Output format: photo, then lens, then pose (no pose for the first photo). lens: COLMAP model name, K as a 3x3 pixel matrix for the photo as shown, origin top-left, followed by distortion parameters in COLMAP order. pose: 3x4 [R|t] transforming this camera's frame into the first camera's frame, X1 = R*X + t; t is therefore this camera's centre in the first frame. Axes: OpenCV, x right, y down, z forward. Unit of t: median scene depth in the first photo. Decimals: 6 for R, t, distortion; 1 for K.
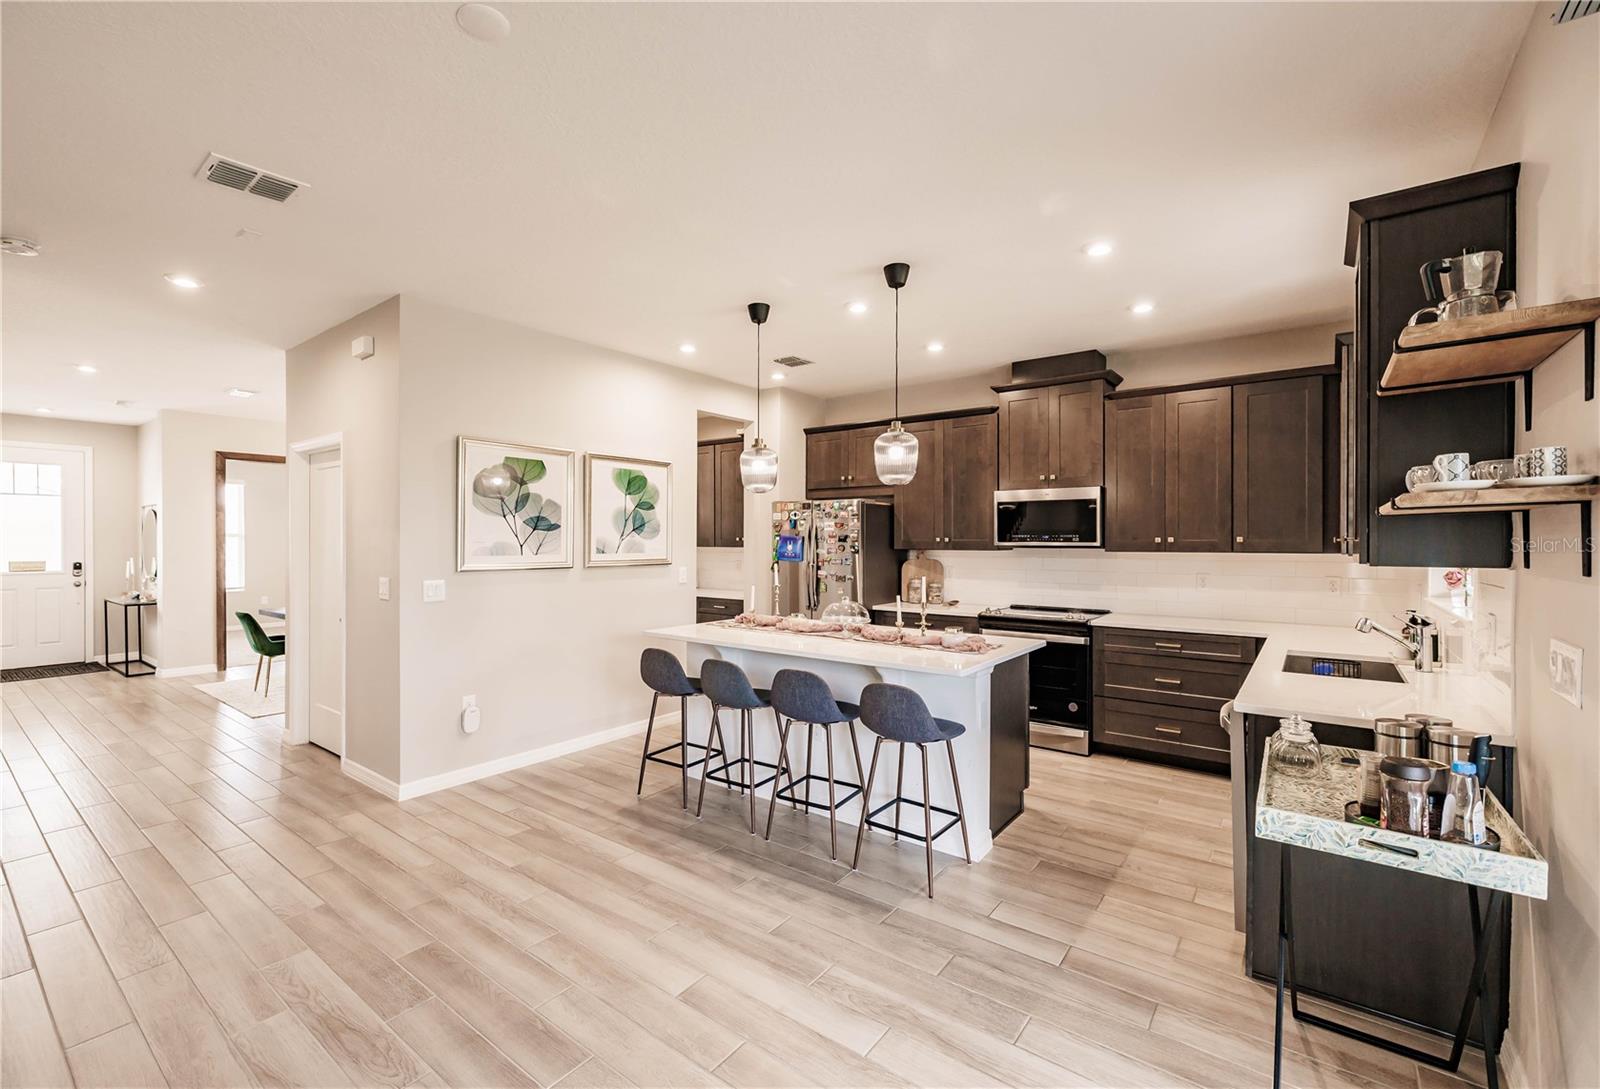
lens RADIAL K [[685.7, 0, 800.0], [0, 685.7, 544.5], [0, 0, 1]] dist [0.000006, -0.007291]
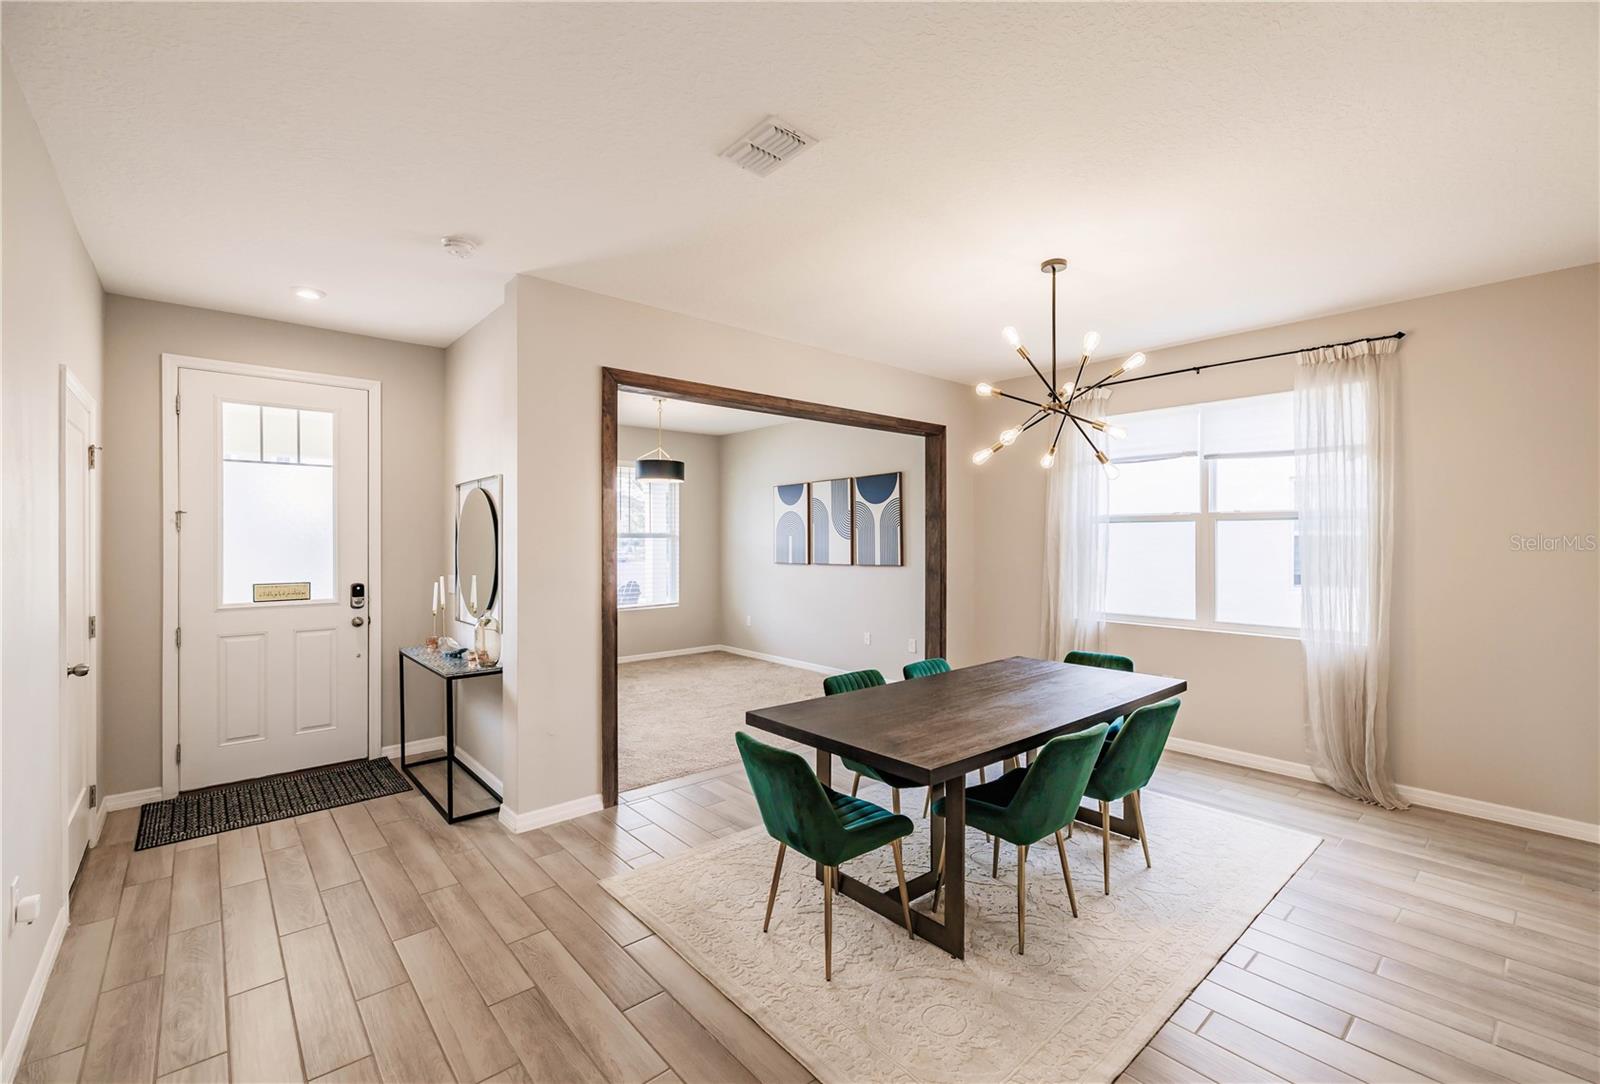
lens RADIAL K [[685.7, 0, 800.0], [0, 685.7, 542.0], [0, 0, 1]] dist [0.000006, -0.007291]
pose [[0.977816, 0.000058, -0.209465, -0.601337], [-0.000674, 0.999996, -0.002868, -0.007474], [0.209464, 0.002945, 0.977812, 0.534352]]
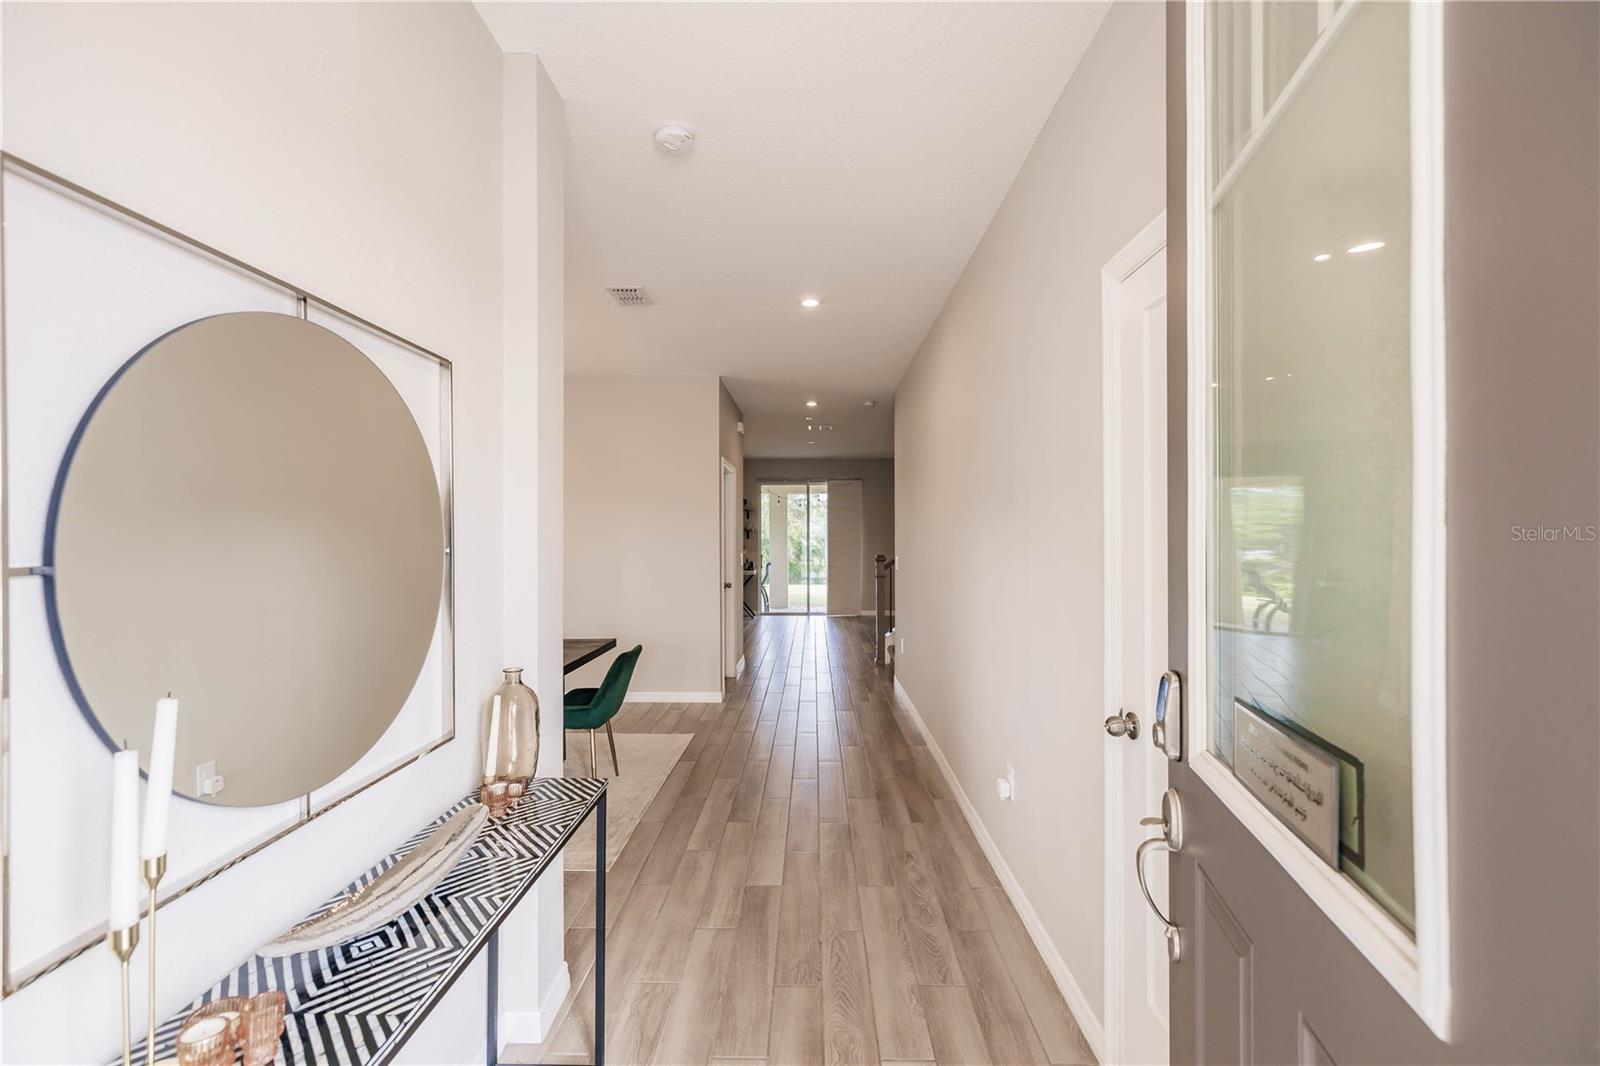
lens RADIAL K [[672.8, 0, 804.7], [0, 672.8, 528.6], [0, 0, 1]] dist [0.005291, 0.000332]
pose [[-0.590197, -0.001385, 0.807258, -1.187121], [0.001557, 0.999995, 0.002854, -0.013601], [-0.807258, 0.002941, -0.590192, 1.039751]]
